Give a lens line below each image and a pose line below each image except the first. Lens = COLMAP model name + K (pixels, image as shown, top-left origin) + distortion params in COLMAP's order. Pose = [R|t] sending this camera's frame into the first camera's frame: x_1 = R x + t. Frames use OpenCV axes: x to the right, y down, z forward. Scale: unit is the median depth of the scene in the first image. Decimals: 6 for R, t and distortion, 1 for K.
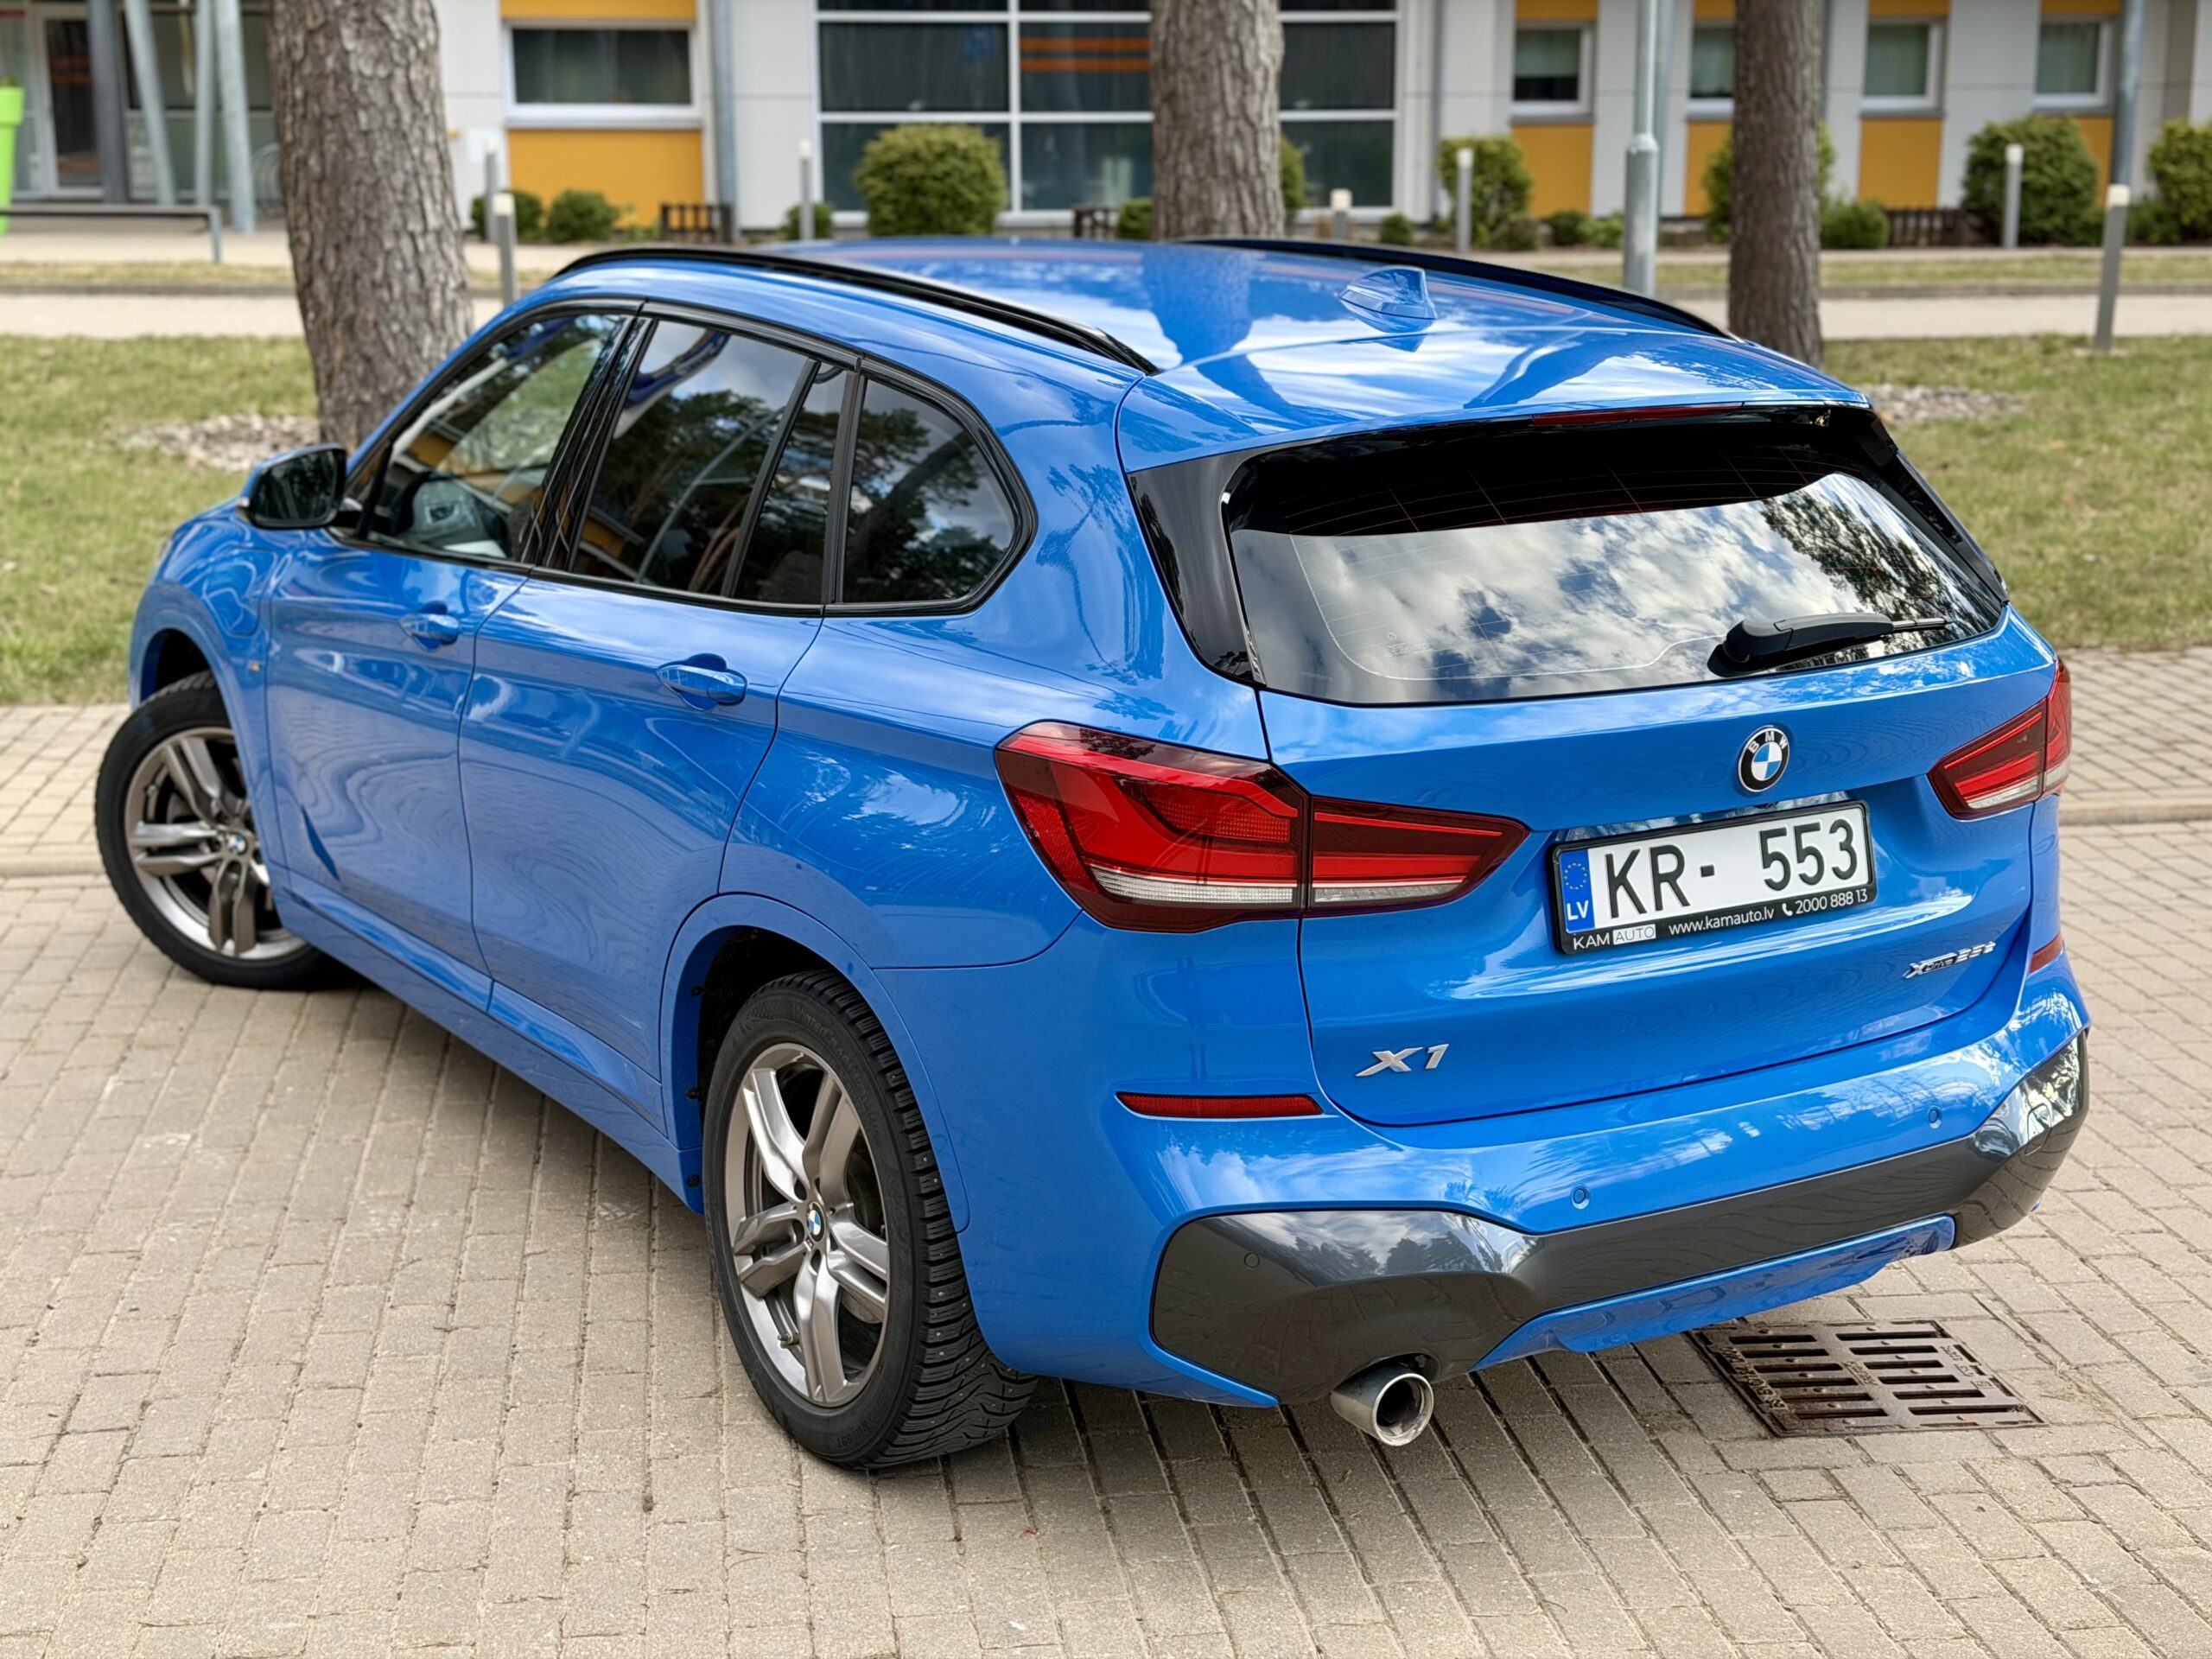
lens RADIAL K [[3084.7, 0, 1112.3], [0, 3084.7, 843.2], [0, 0, 1]] dist [0.230657, -0.563778]
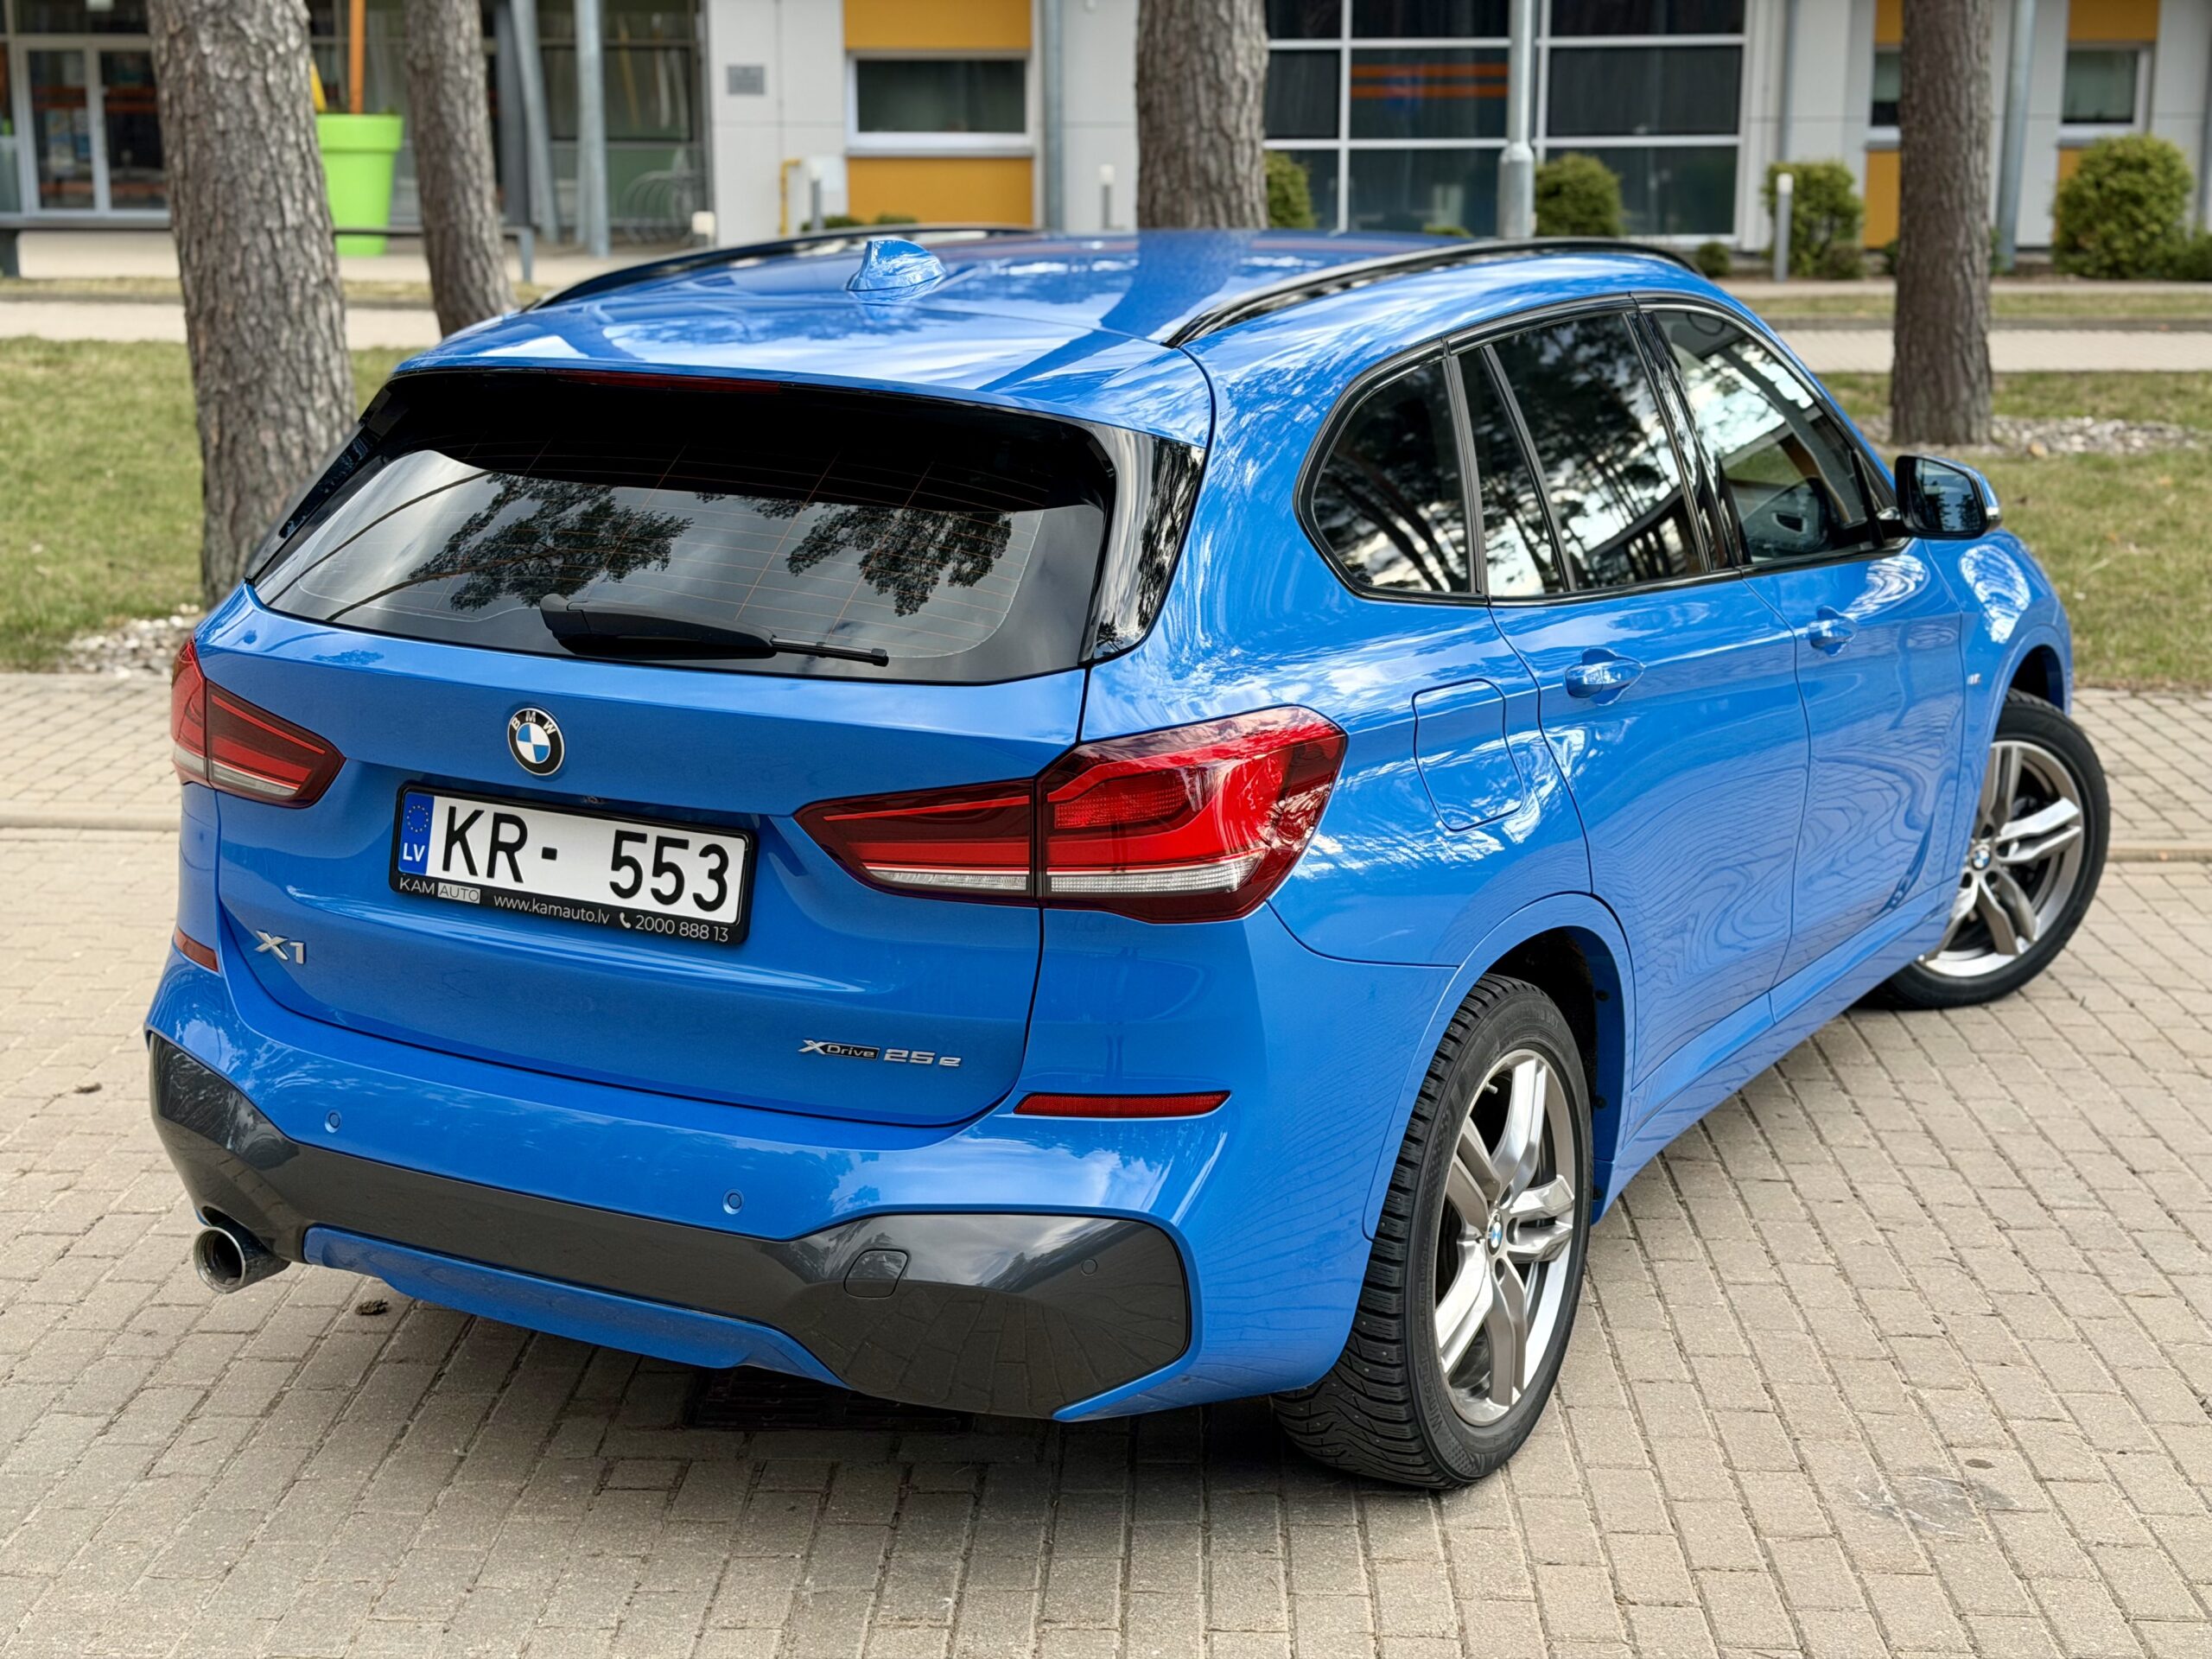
lens RADIAL K [[3084.7, 0, 1112.3], [0, 3084.7, 843.2], [0, 0, 1]] dist [0.230657, -0.563778]
pose [[0.985094, 0.040749, -0.167120, 0.237416], [-0.042587, 0.999065, -0.007429, 0.003800], [0.166661, 0.014435, 0.985909, 0.025933]]
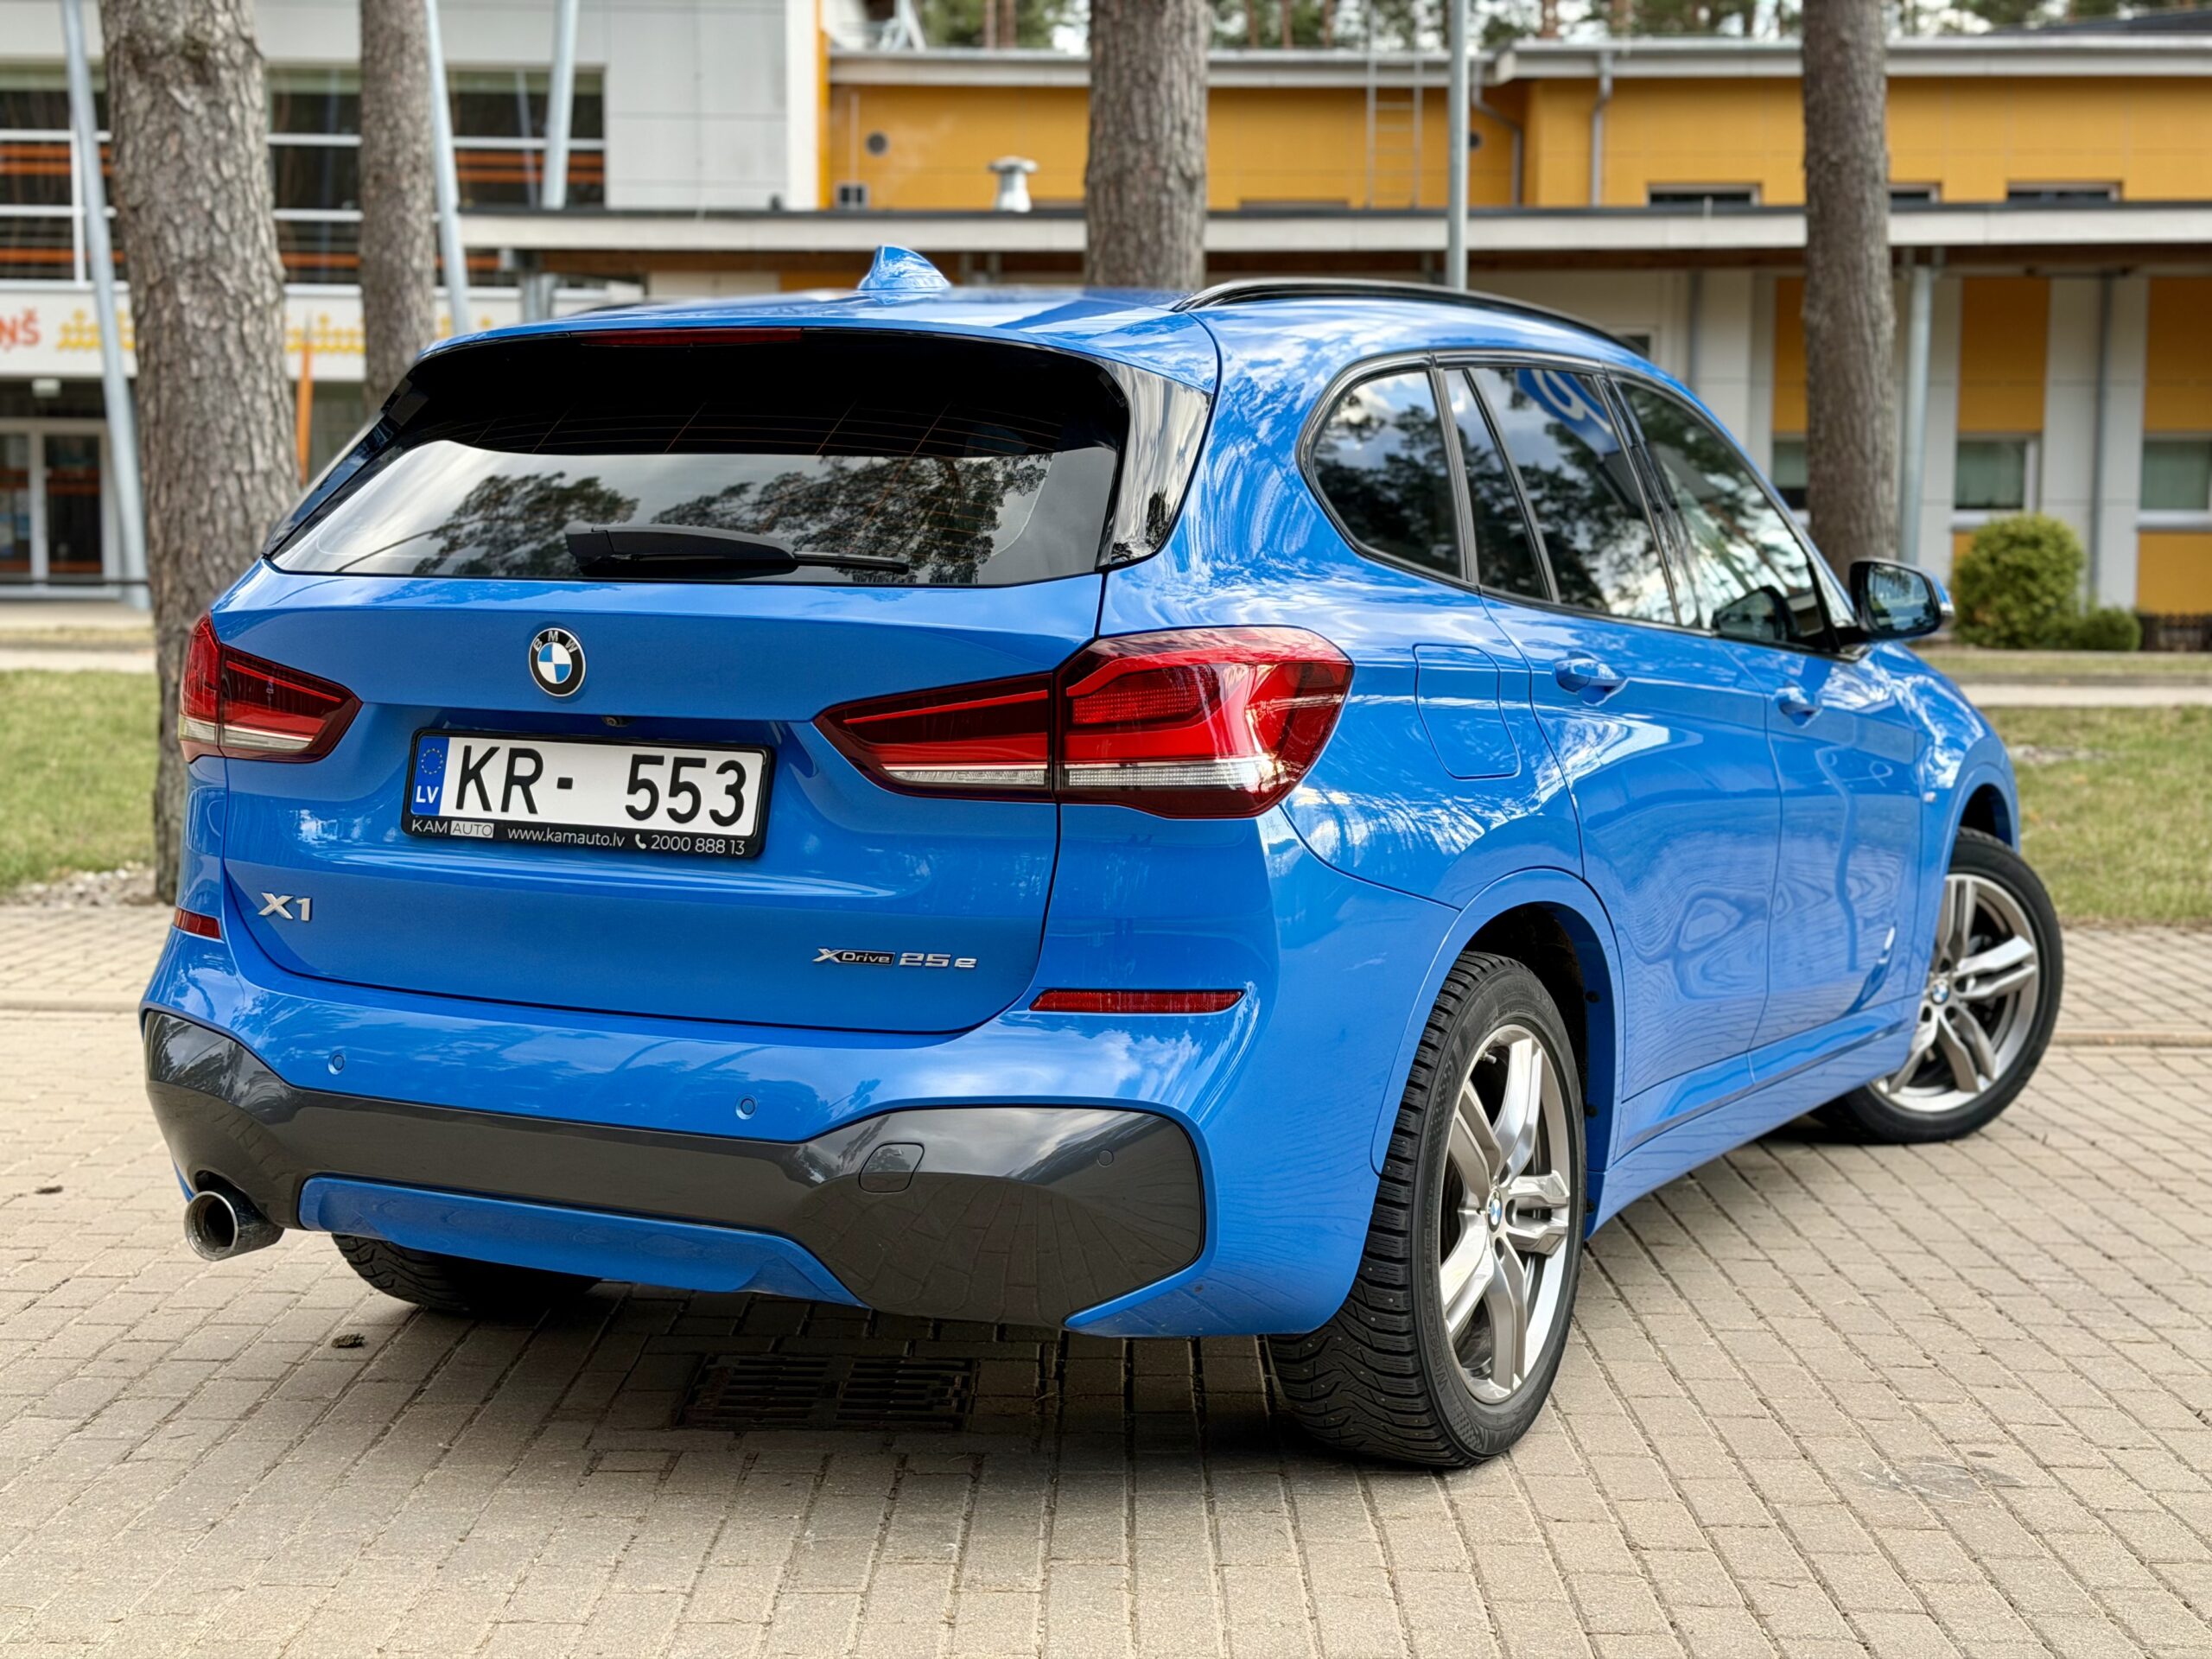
lens RADIAL K [[3084.7, 0, 1112.3], [0, 3084.7, 843.2], [0, 0, 1]] dist [0.230657, -0.563778]
pose [[0.989280, 0.023068, -0.144196, 0.228147], [-0.043720, 0.988938, -0.141743, 0.067124], [0.139331, 0.146528, 0.979345, 0.023464]]
